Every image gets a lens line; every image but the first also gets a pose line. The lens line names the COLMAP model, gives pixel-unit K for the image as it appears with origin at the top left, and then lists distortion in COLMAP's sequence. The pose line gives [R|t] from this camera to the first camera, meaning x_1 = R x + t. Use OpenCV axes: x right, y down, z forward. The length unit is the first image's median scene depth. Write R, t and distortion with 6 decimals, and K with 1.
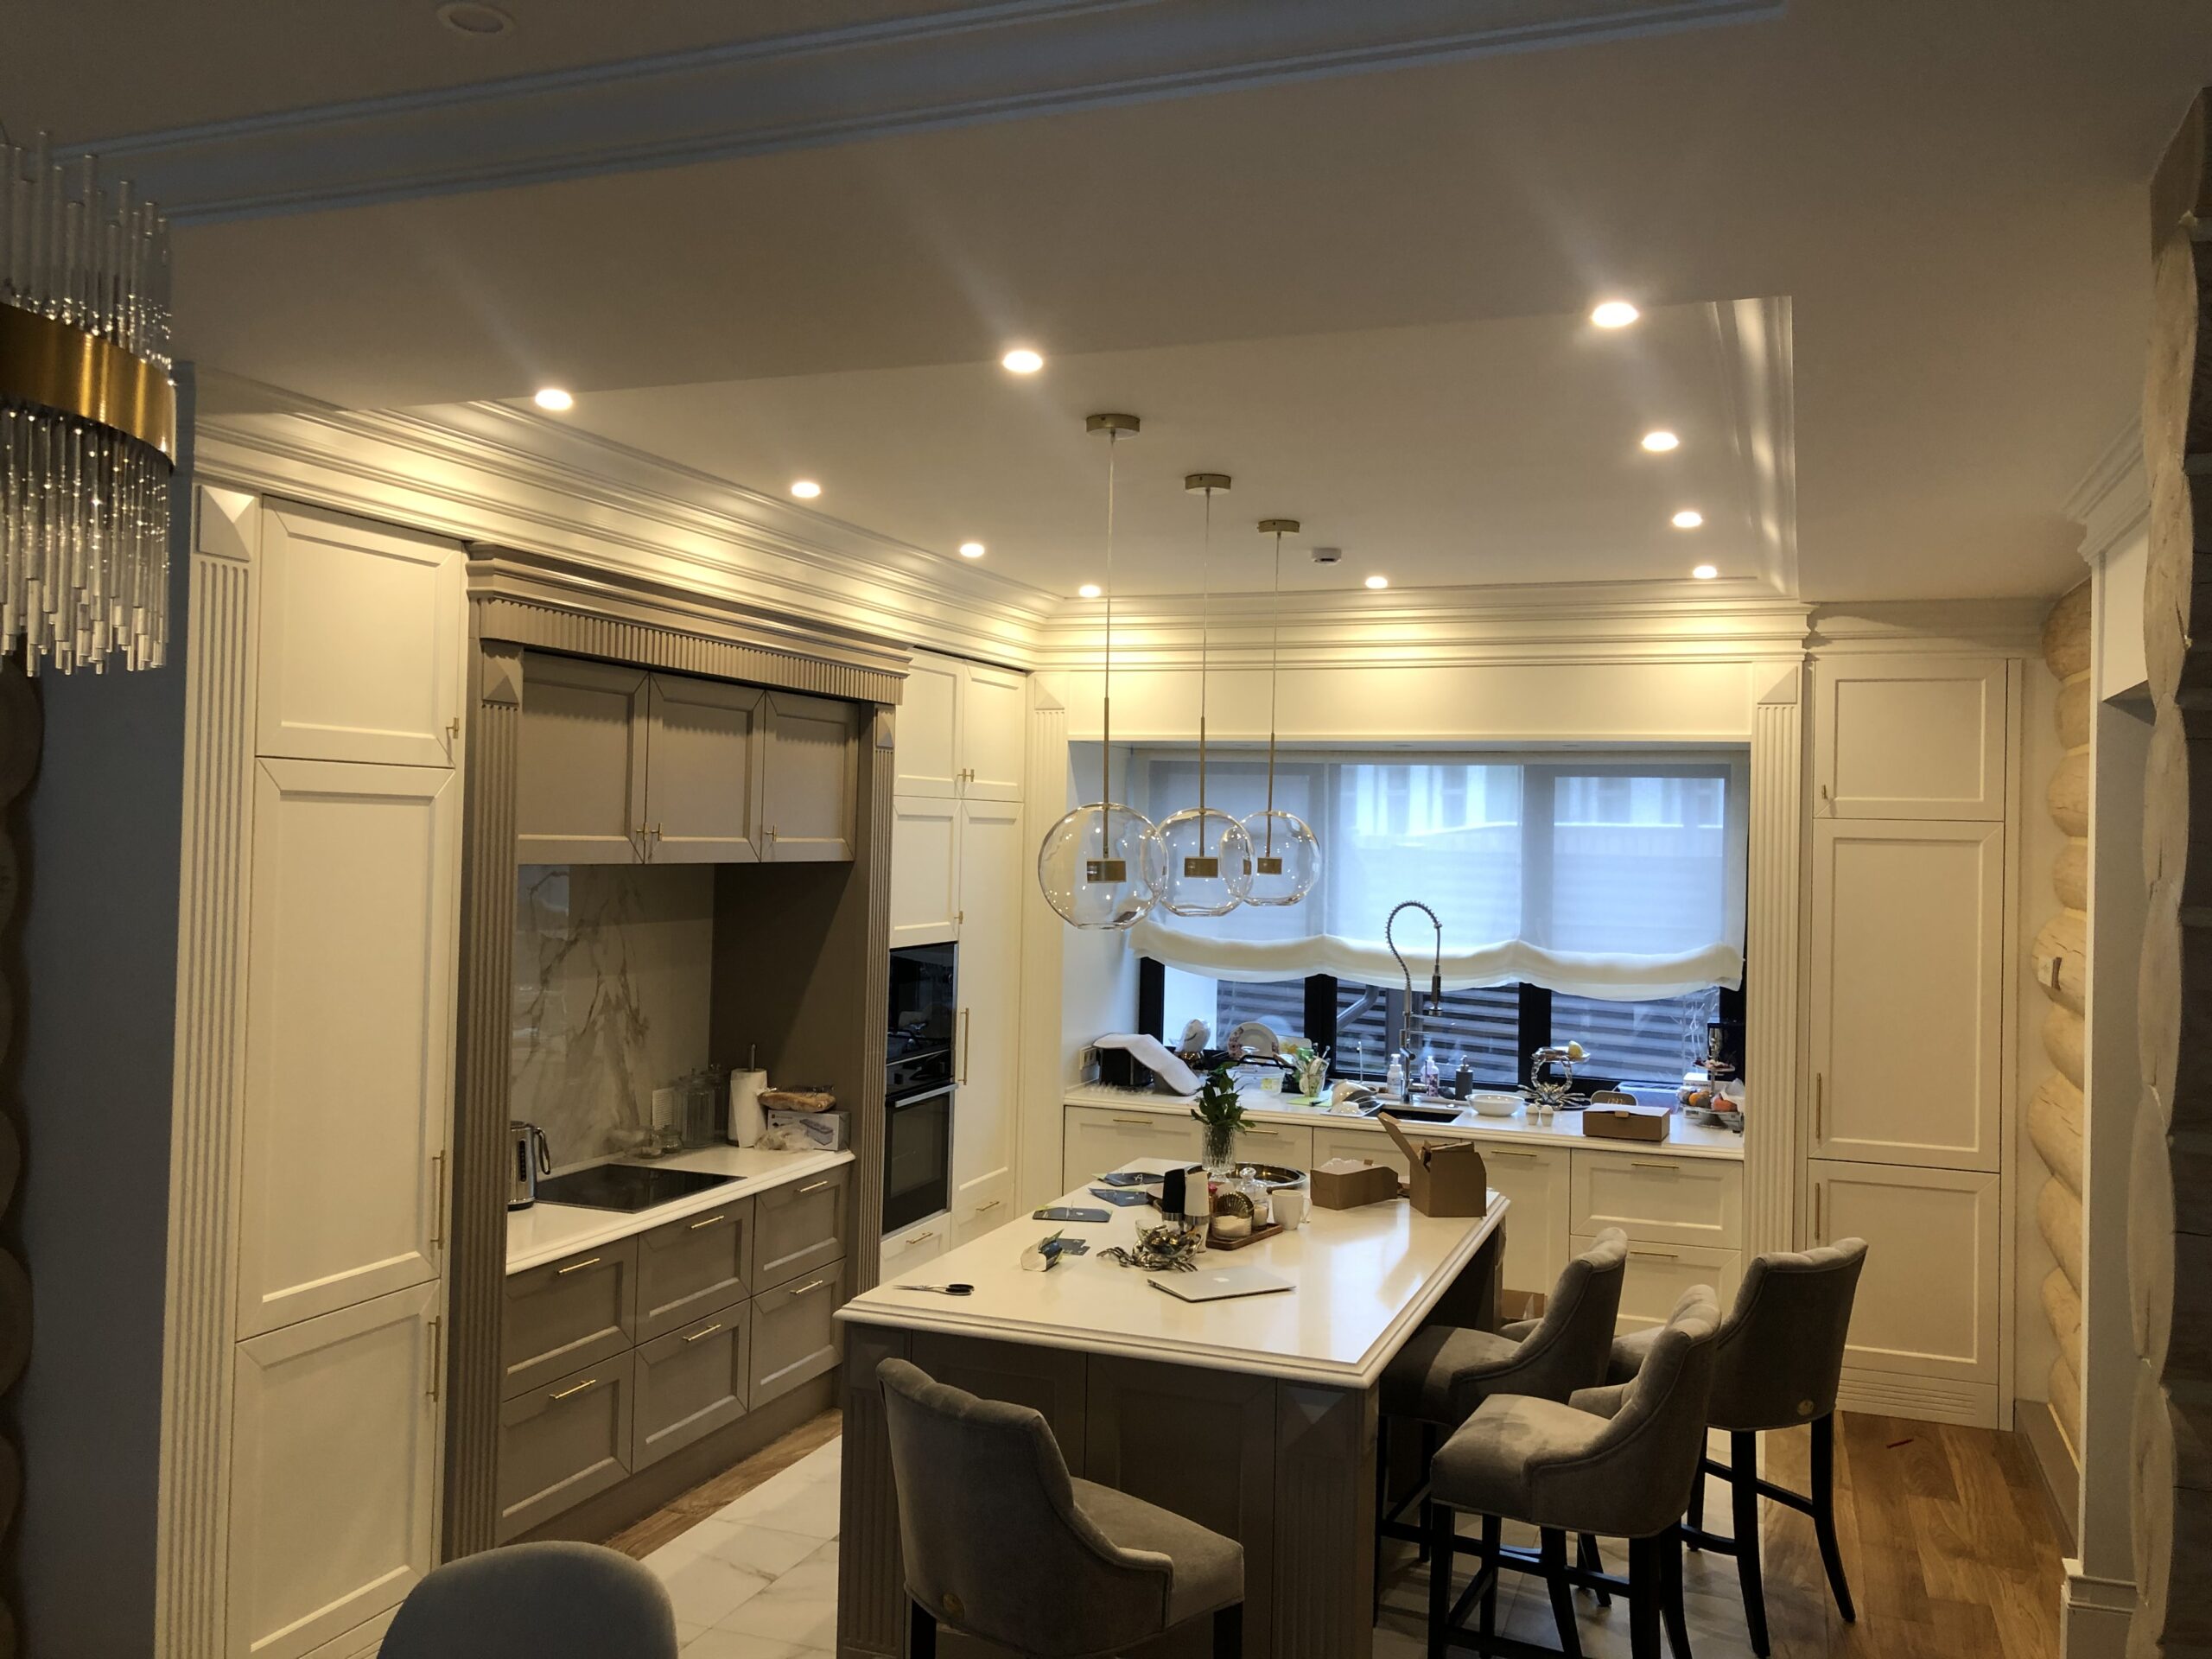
lens RADIAL K [[1823.3, 0, 1104.3], [0, 1823.3, 822.8], [0, 0, 1]] dist [-0.000466, -0.000082]
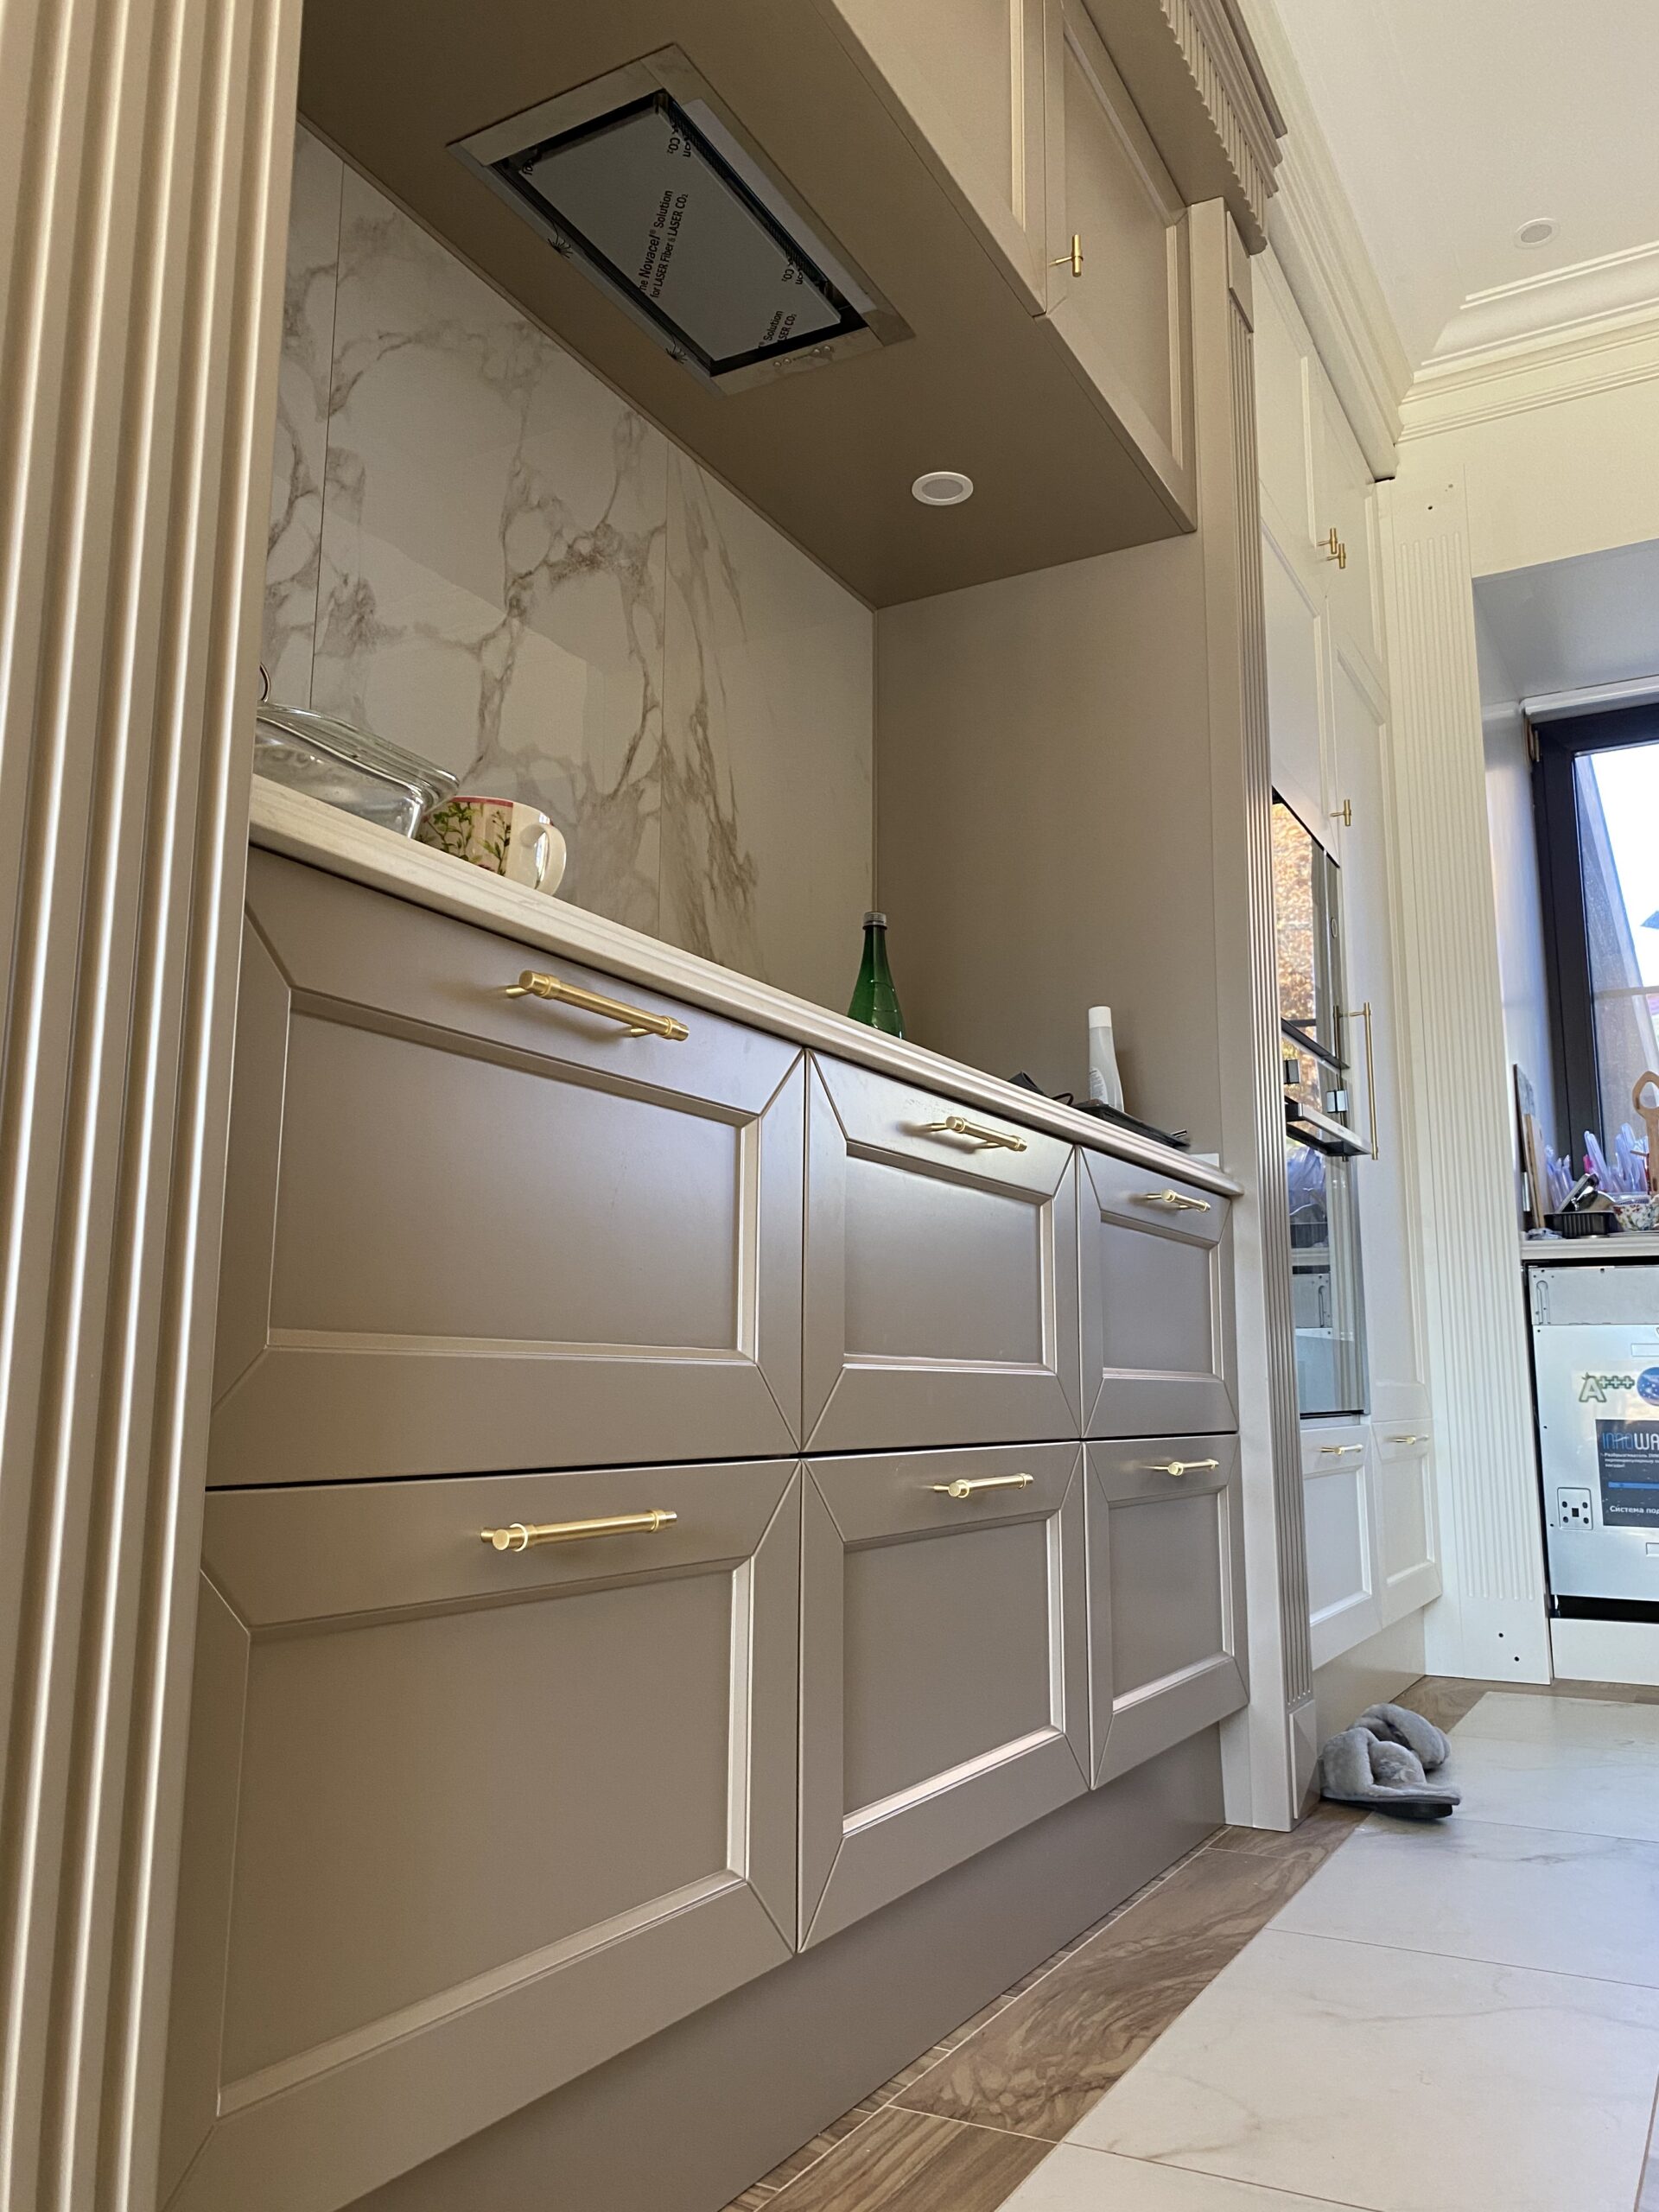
lens RADIAL K [[1712.7, 0, 829.4], [0, 1712.7, 1105.1], [0, 0, 1]] dist [0.010110, 0.001135]
pose [[0.990380, -0.046097, -0.130472, -0.190207], [0.024623, 0.986541, -0.161649, 0.240097], [0.136167, 0.156881, 0.978185, 0.641727]]
